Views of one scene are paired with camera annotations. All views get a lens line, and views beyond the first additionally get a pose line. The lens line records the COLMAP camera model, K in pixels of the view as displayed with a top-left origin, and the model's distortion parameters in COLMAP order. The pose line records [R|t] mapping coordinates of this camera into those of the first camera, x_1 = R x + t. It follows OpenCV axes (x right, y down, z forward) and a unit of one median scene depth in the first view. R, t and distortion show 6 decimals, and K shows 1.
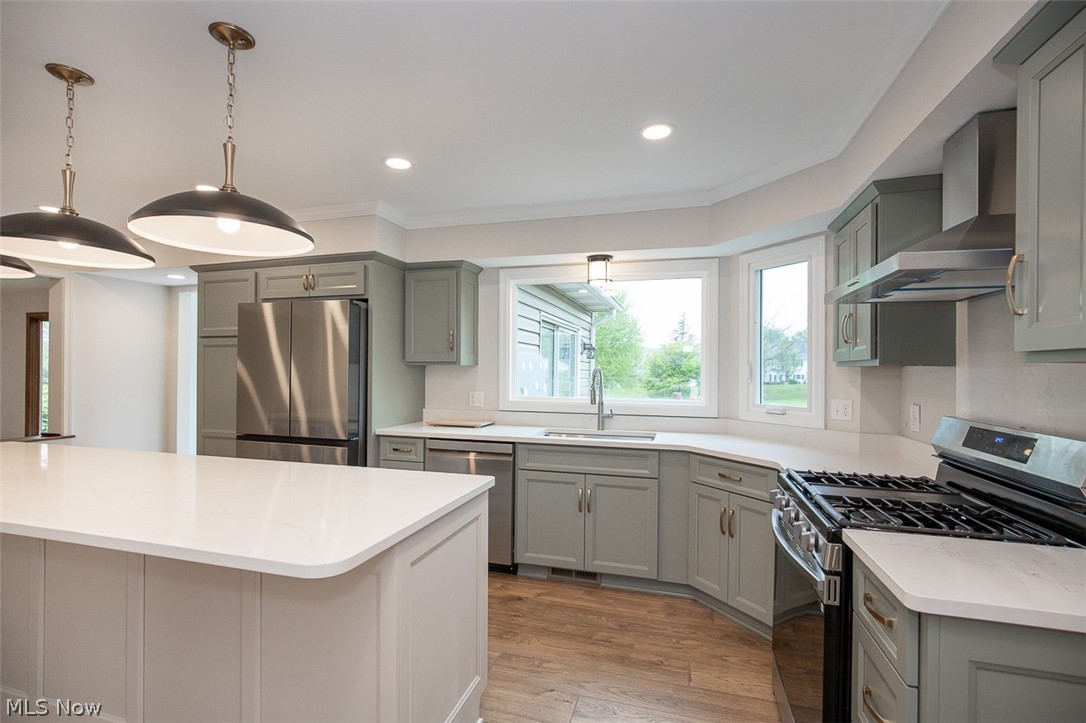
lens RADIAL K [[498.9, 0, 541.9], [0, 498.9, 368.2], [0, 0, 1]] dist [-0.009430, 0.002035]
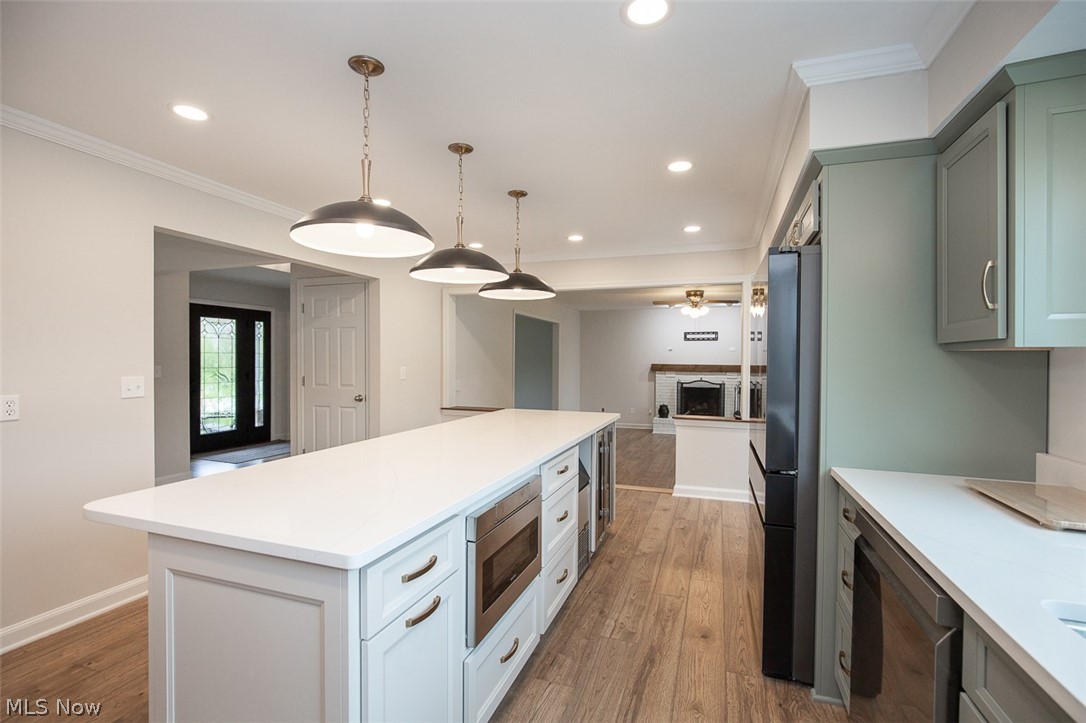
lens RADIAL K [[498.9, 0, 547.2], [0, 498.9, 359.5], [0, 0, 1]] dist [-0.009430, 0.002035]
pose [[-0.045257, -0.006532, -0.998954, 0.253717], [-0.008355, 0.999946, -0.006160, 0.009499], [0.998940, 0.008067, -0.045309, 0.716868]]
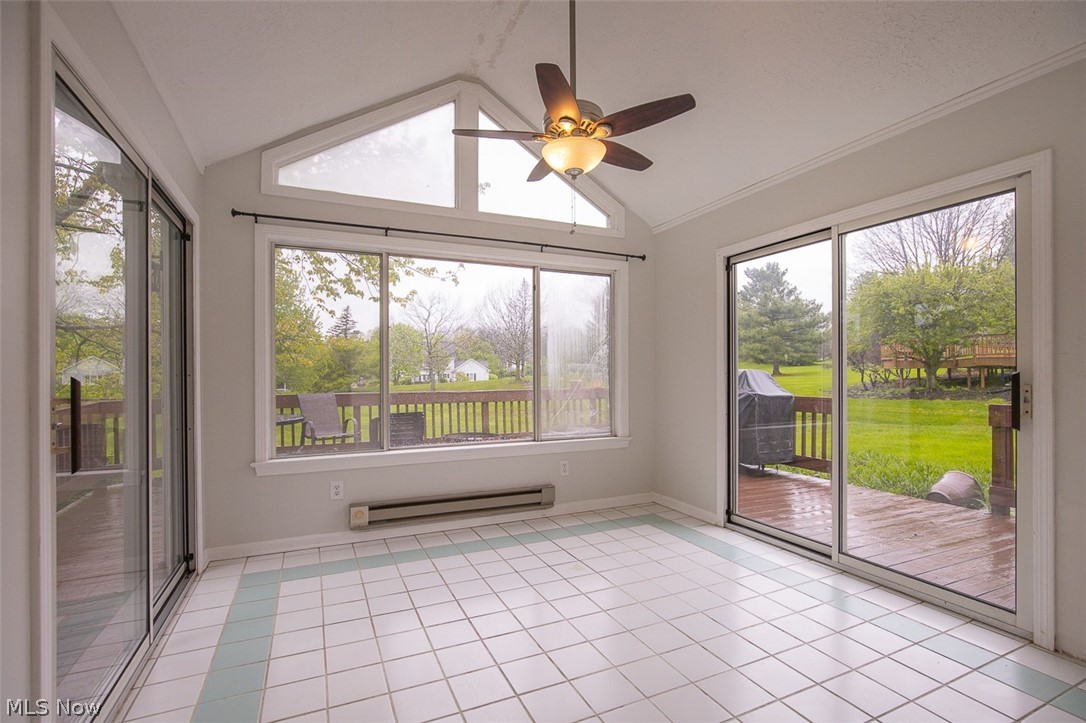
lens RADIAL K [[498.9, 0, 526.6], [0, 498.9, 371.3], [0, 0, 1]] dist [-0.009430, 0.002035]
pose [[0.765823, -0.010544, 0.642965, -0.942037], [0.009807, 0.999941, 0.004717, 0.092554], [-0.642976, 0.002693, 0.765881, 1.390994]]
